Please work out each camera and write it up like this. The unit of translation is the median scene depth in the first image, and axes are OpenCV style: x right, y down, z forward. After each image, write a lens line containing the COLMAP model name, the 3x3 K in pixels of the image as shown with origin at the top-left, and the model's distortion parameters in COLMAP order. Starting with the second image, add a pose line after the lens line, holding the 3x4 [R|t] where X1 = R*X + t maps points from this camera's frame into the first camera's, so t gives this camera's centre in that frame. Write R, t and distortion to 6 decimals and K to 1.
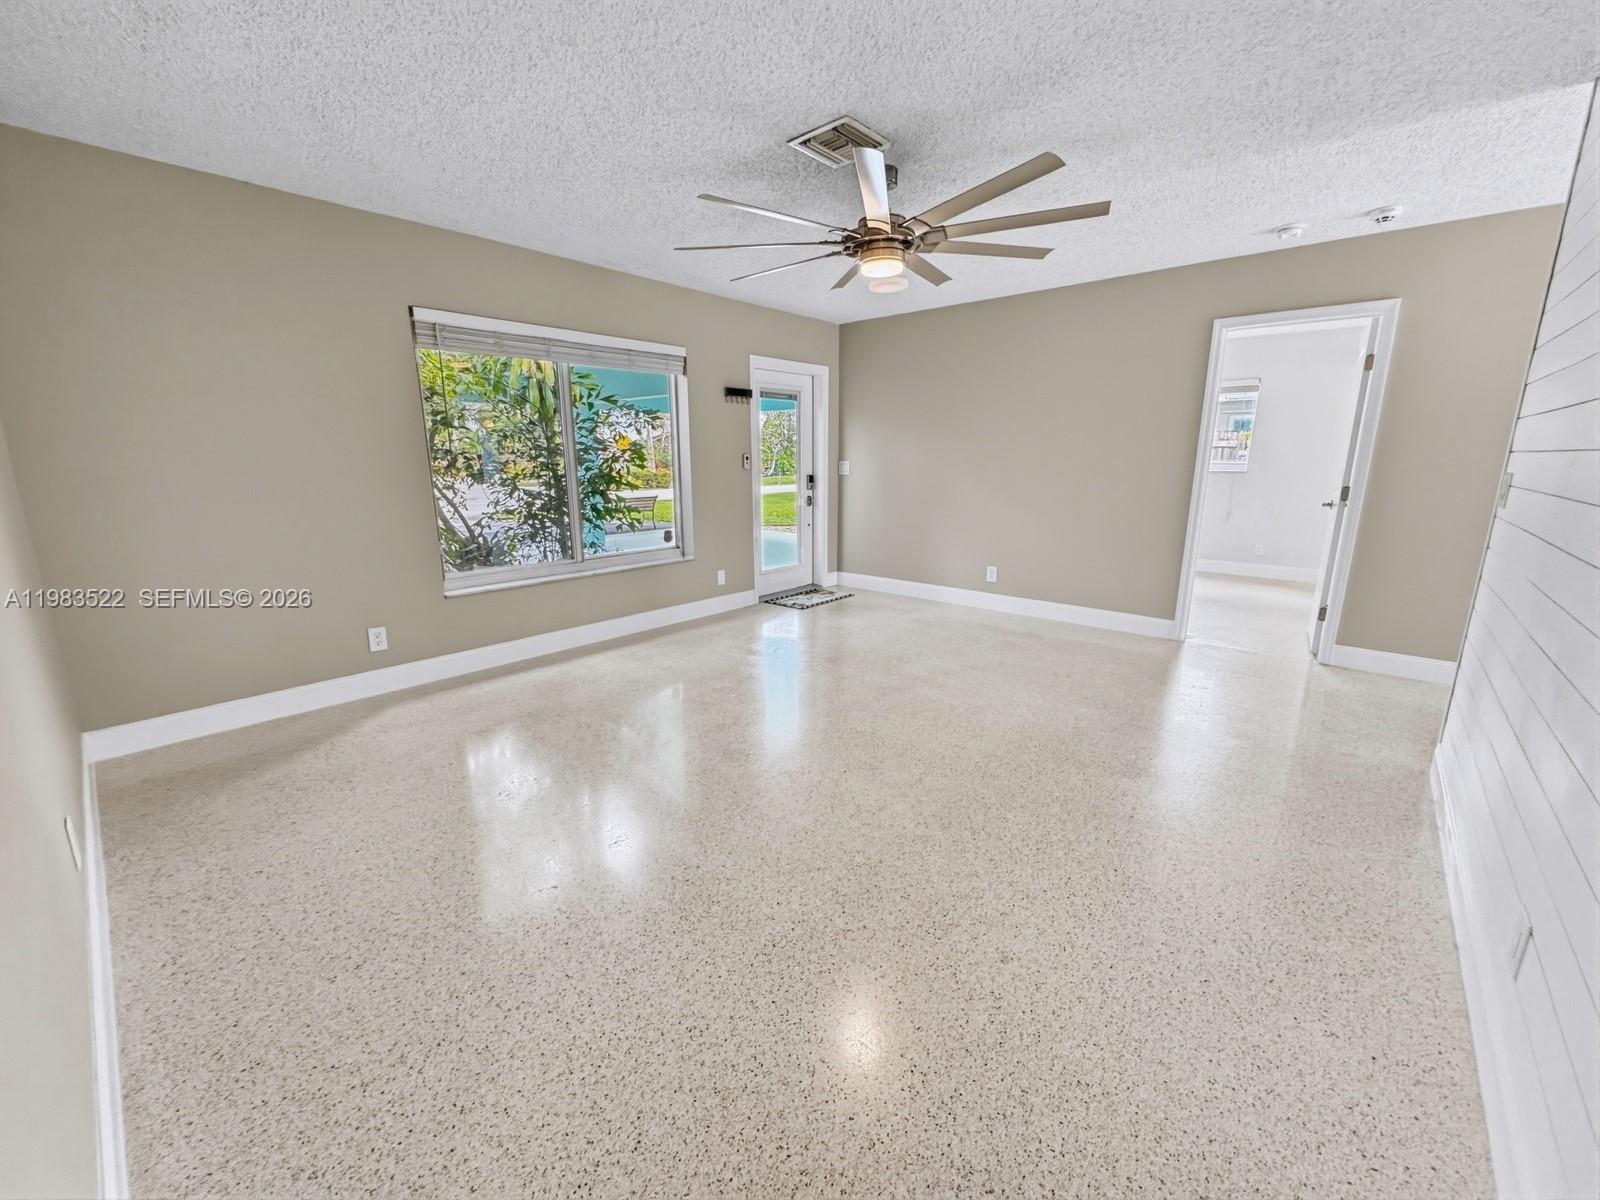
lens RADIAL K [[641.2, 0, 799.9], [0, 641.2, 600.6], [0, 0, 1]] dist [-0.002608, 0.000121]
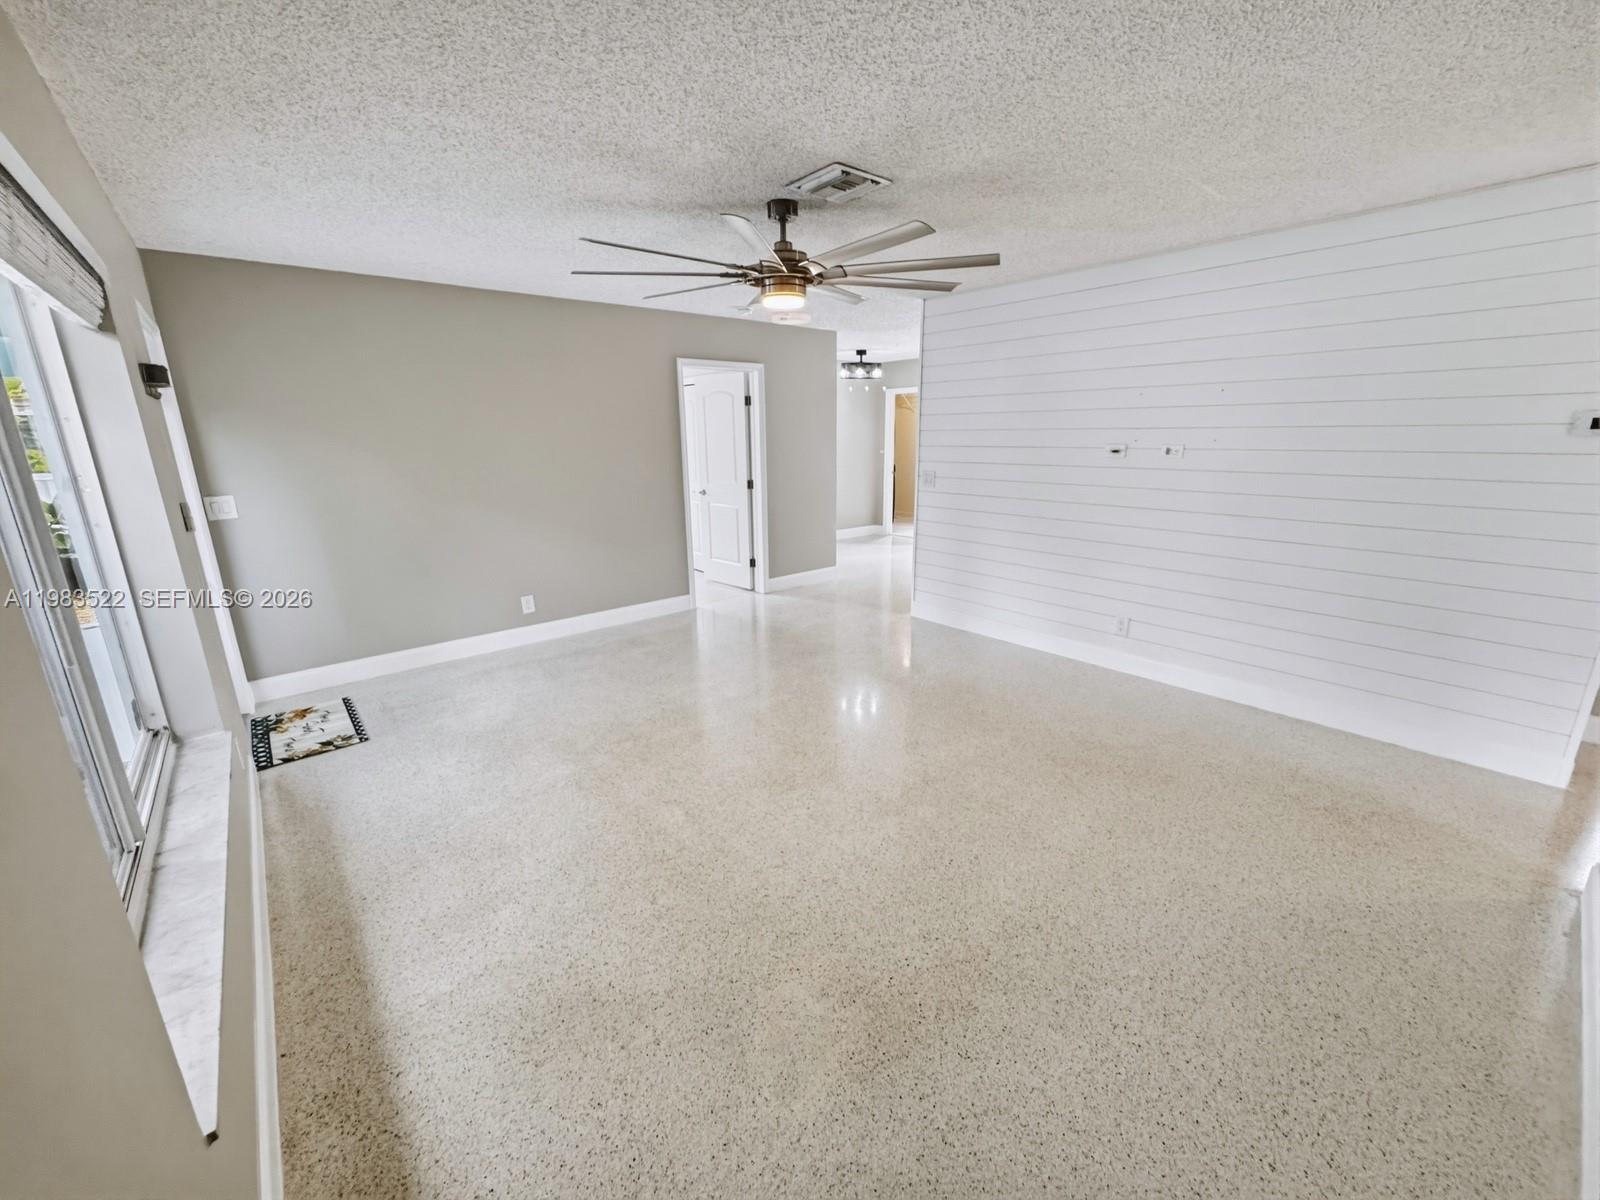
lens RADIAL K [[641.2, 0, 800.9], [0, 641.2, 600.2], [0, 0, 1]] dist [-0.002608, 0.000121]
pose [[0.136583, -0.253522, 0.957639, -0.539128], [0.234488, 0.947499, 0.217394, -0.163732], [-0.962476, 0.194862, 0.188860, 0.499748]]
